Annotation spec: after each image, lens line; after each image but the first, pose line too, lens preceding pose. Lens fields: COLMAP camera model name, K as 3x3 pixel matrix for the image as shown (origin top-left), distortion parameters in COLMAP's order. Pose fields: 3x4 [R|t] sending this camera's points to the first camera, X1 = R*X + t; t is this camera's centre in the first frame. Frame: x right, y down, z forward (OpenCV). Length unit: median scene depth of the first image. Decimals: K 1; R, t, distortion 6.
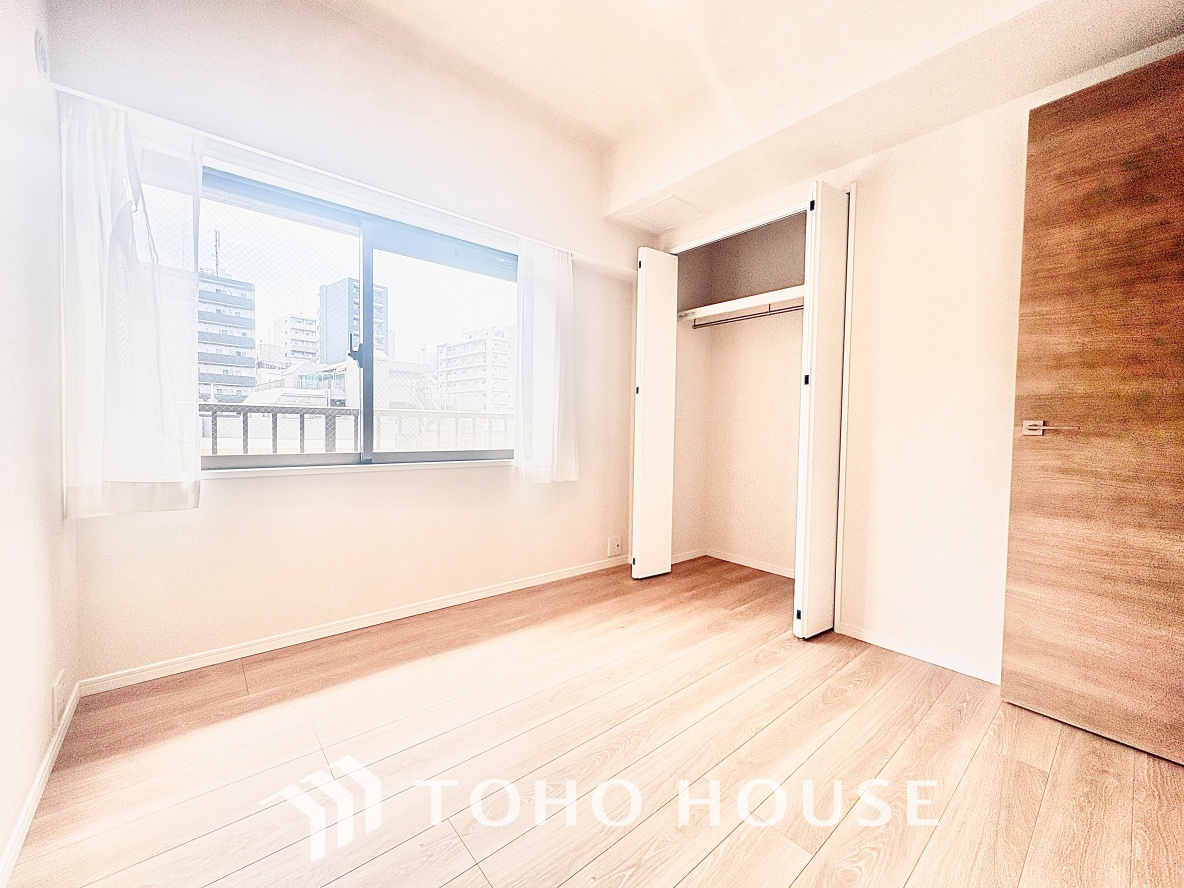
lens RADIAL K [[472.2, 0, 588.0], [0, 472.2, 449.3], [0, 0, 1]] dist [-0.003309, -0.000131]
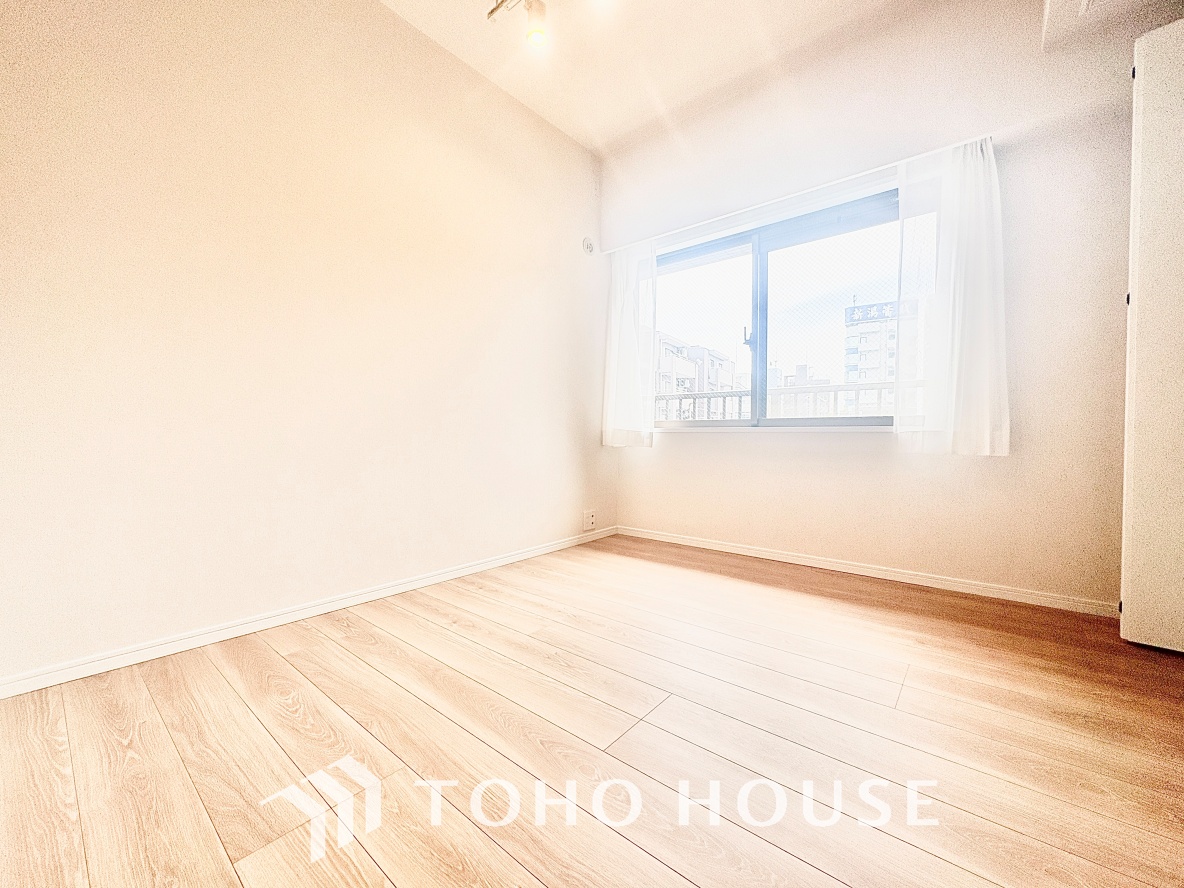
lens RADIAL K [[472.2, 0, 591.5], [0, 472.2, 435.9], [0, 0, 1]] dist [-0.003309, -0.000131]
pose [[0.151584, 0.028411, -0.988036, 0.708289], [-0.020282, 0.999466, 0.025628, 0.030711], [0.988236, 0.016155, 0.152079, 0.373160]]
